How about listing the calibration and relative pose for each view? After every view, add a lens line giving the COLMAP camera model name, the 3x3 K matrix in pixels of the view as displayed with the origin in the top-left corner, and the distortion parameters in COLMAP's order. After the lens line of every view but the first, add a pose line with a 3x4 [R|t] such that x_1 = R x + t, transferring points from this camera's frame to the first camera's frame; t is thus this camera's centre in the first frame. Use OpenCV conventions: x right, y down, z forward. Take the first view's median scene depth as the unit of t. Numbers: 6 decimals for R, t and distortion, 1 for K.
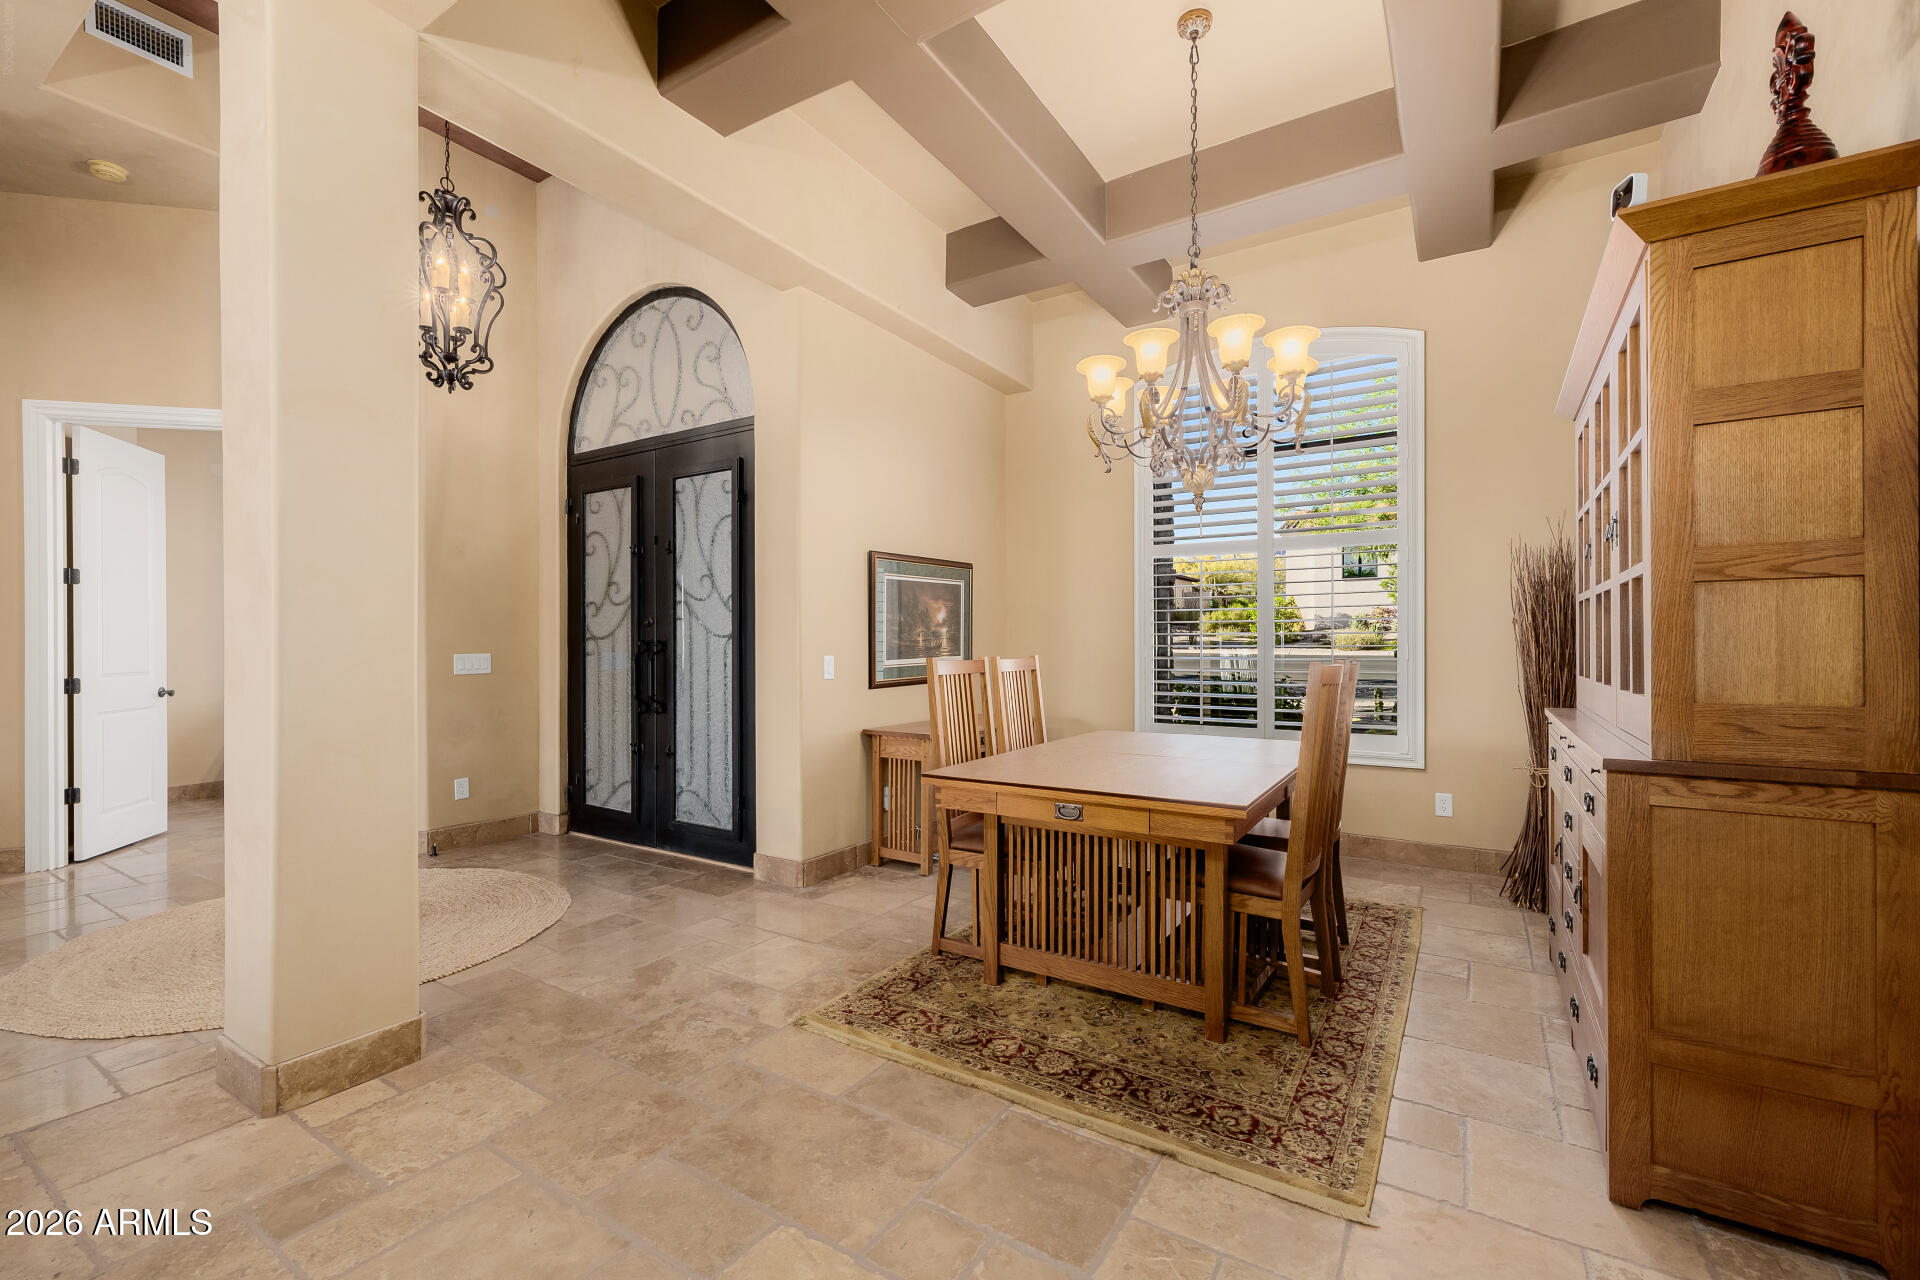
lens RADIAL K [[807.5, 0, 954.1], [0, 807.5, 640.0], [0, 0, 1]] dist [0.002313, 0.000300]
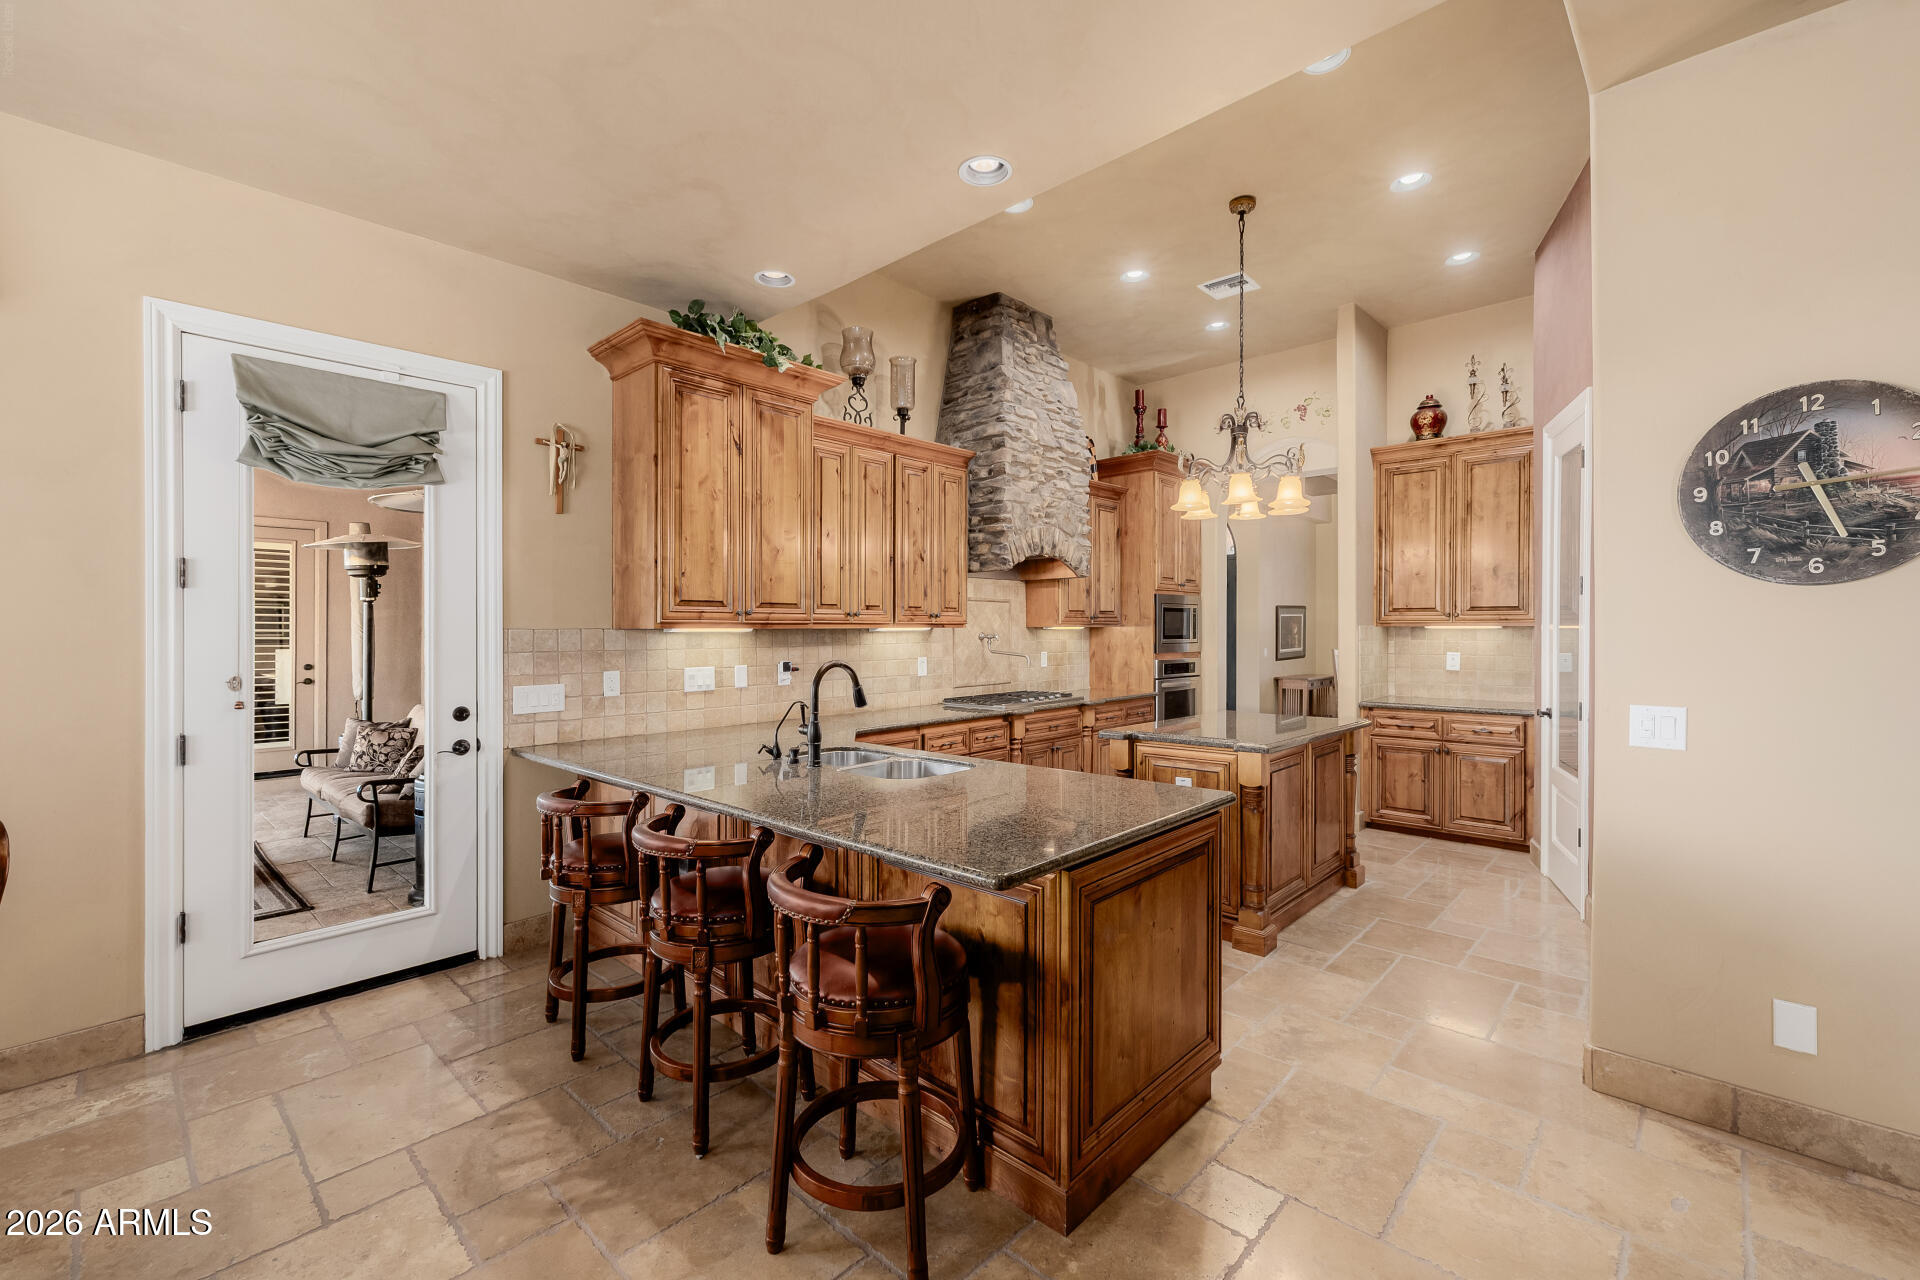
lens RADIAL K [[805.4, 0, 962.3], [0, 805.4, 628.3], [0, 0, 1]] dist [0.001768, 0.000494]
pose [[0.984594, -0.004599, -0.174796, -1.096276], [0.004939, 0.999987, 0.001508, -0.084198], [0.174787, -0.002348, 0.984603, -2.820827]]
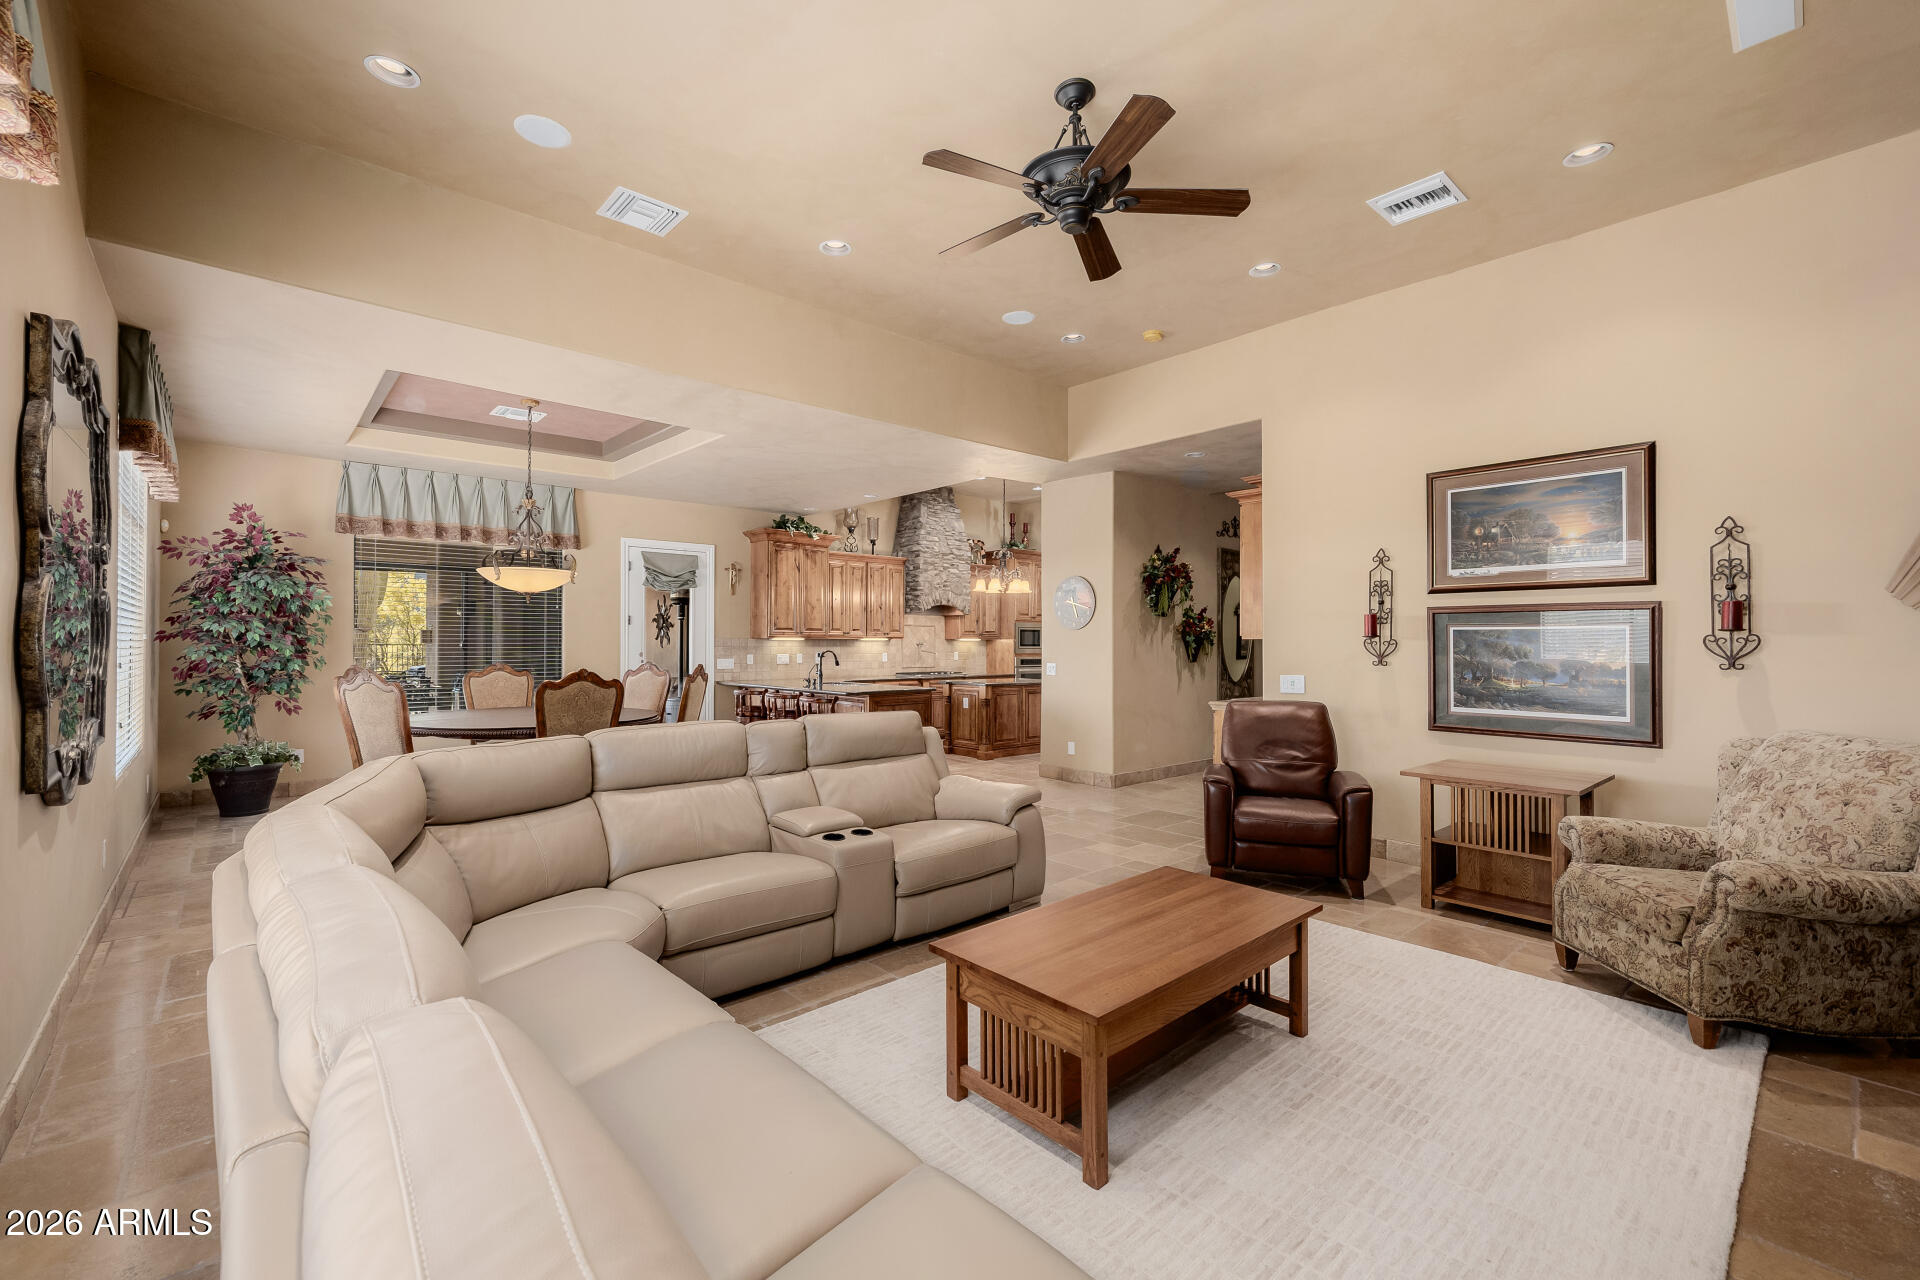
lens RADIAL K [[796.0, 0, 959.2], [0, 796.0, 637.5], [0, 0, 1]] dist [0.001075, 0.000007]
pose [[0.963687, 0.001651, -0.267029, 0.000598], [-0.002592, 0.999992, -0.003174, -0.078819], [0.267021, 0.003751, 0.963683, -4.895261]]
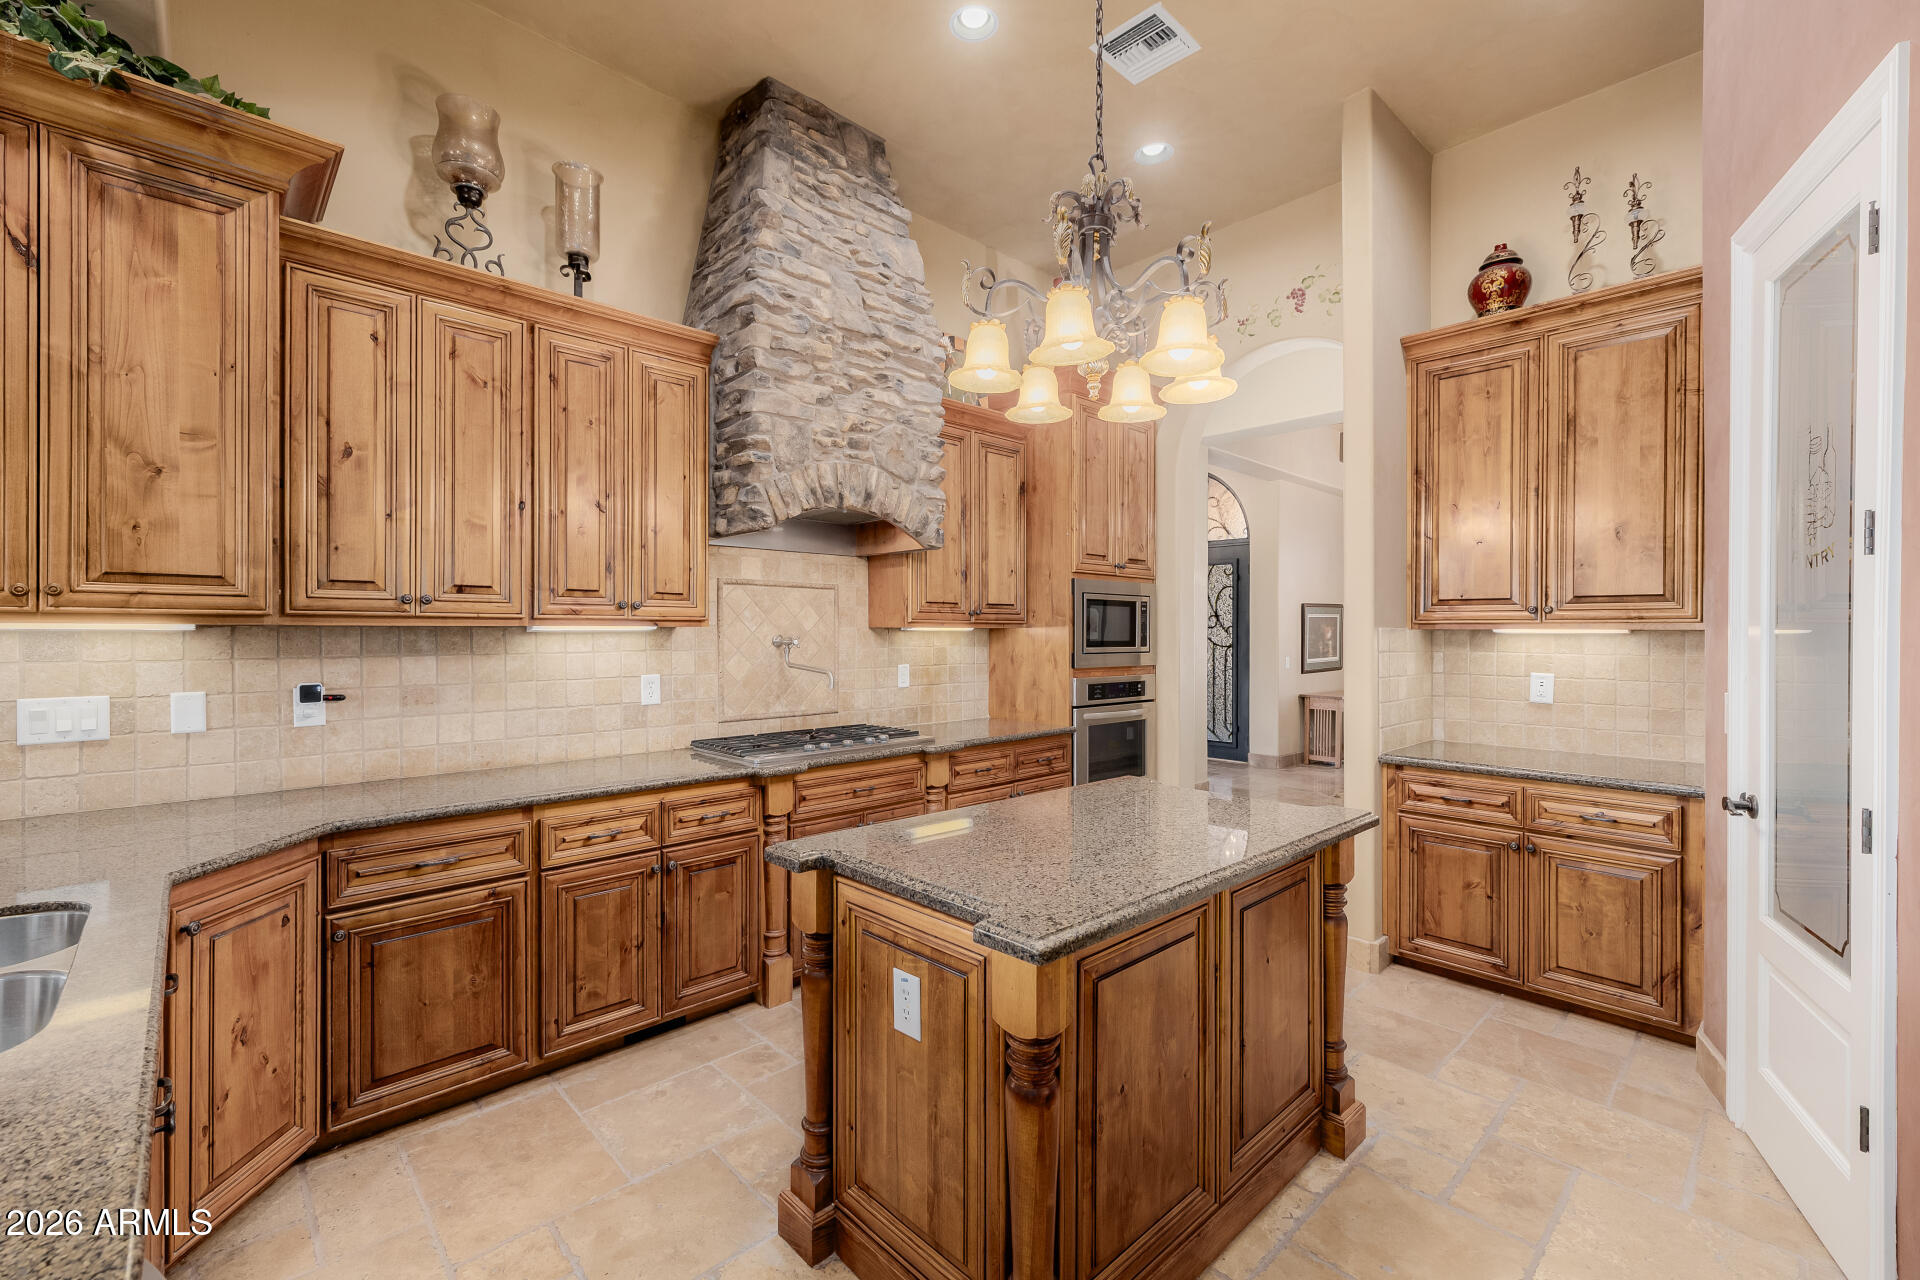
lens RADIAL K [[811.5, 0, 968.3], [0, 811.5, 622.8], [0, 0, 1]] dist [0.000946, 0.000057]
pose [[0.972559, -0.000742, -0.232656, -0.763787], [-0.001279, 0.999963, -0.008536, -0.078801], [0.232654, 0.008600, 0.972522, -1.926816]]
